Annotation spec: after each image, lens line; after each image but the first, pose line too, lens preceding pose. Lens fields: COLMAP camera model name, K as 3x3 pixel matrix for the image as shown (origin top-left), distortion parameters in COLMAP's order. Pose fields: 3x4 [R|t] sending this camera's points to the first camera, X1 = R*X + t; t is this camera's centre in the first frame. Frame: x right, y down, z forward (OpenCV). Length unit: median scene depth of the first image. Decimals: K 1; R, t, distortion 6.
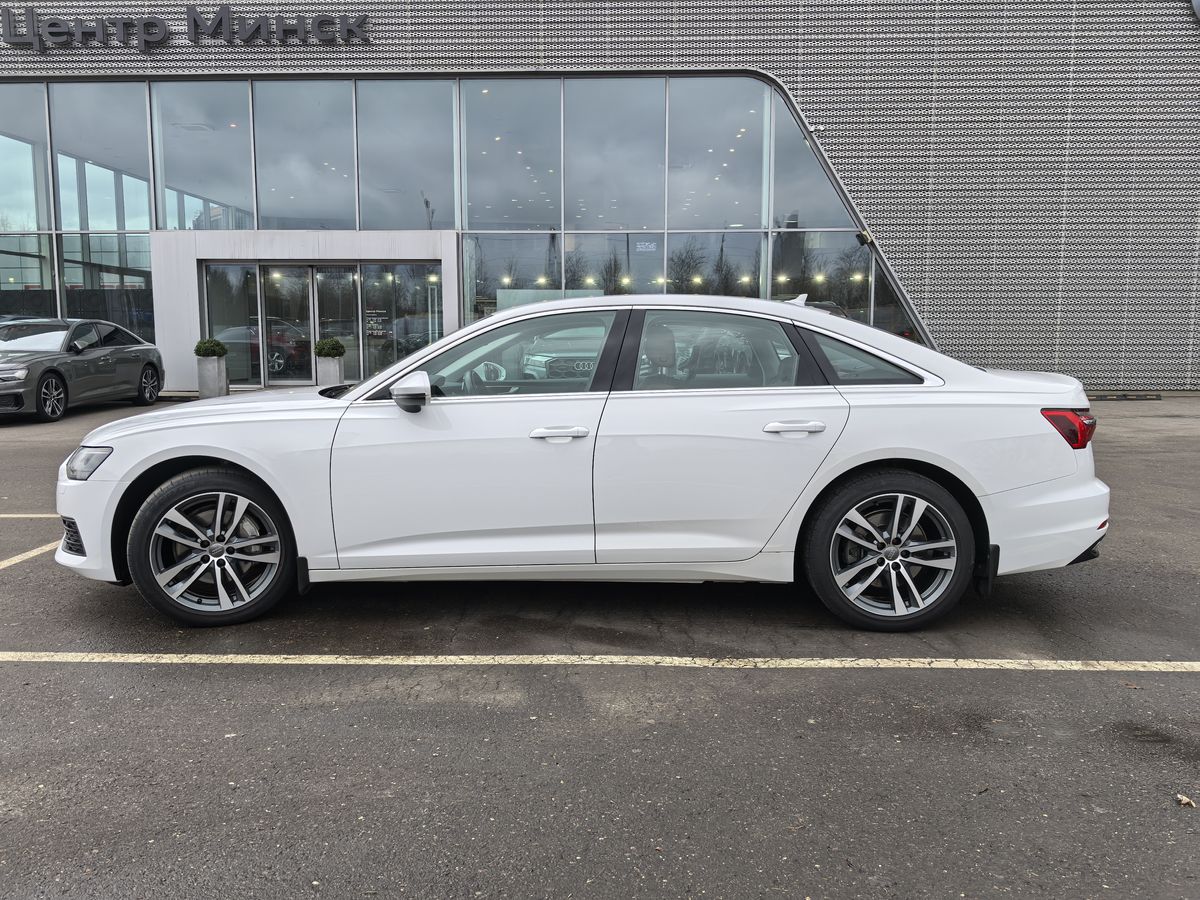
lens RADIAL K [[1036.9, 0, 600.0], [0, 1036.9, 450.0], [0, 0, 1]] dist [-0.001037, -0.007525]
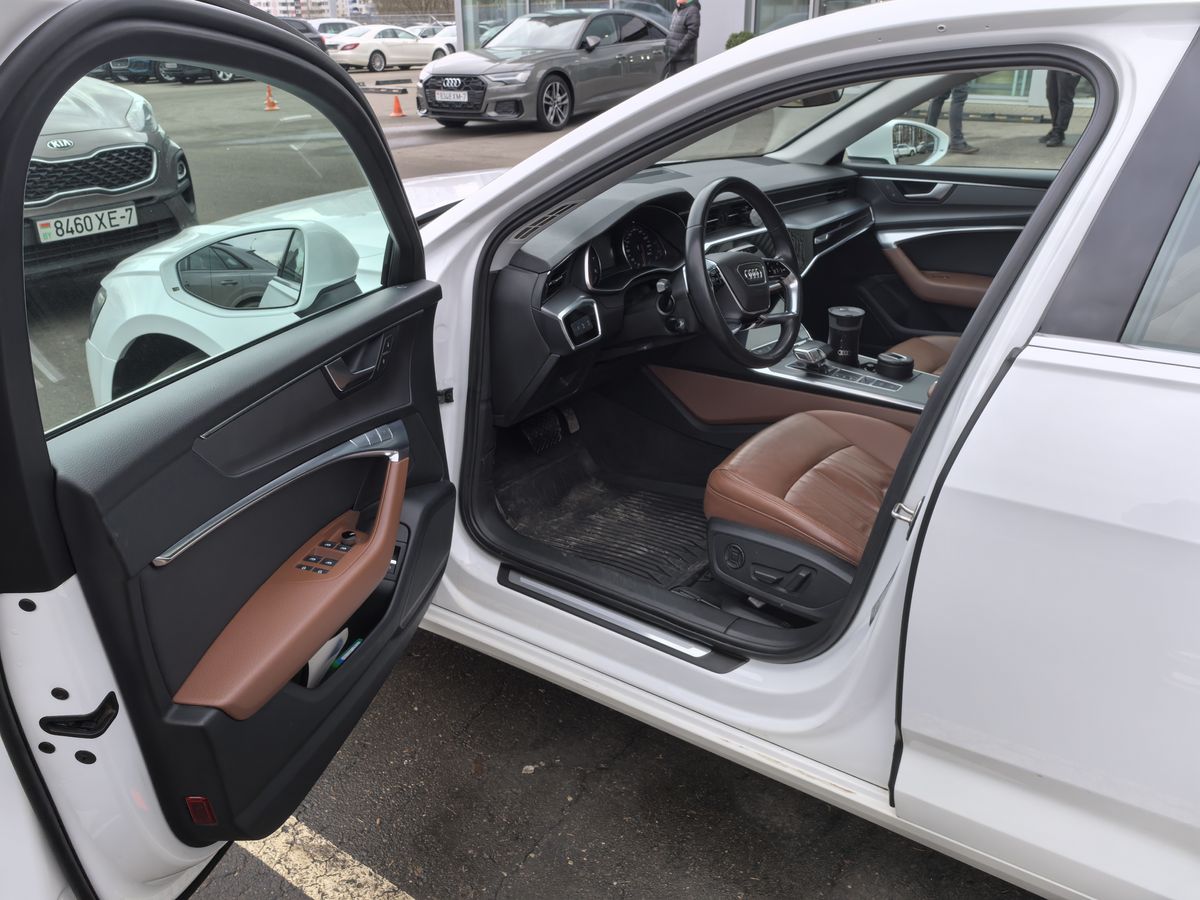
lens RADIAL K [[987.0, 0, 600.0], [0, 987.0, 450.0], [0, 0, 1]] dist [-0.007114, -0.003396]
pose [[0.829127, 0.216282, -0.515529, 0.058704], [-0.050648, 0.947403, 0.316010, -0.109827], [0.556761, -0.235902, 0.796472, 0.735193]]
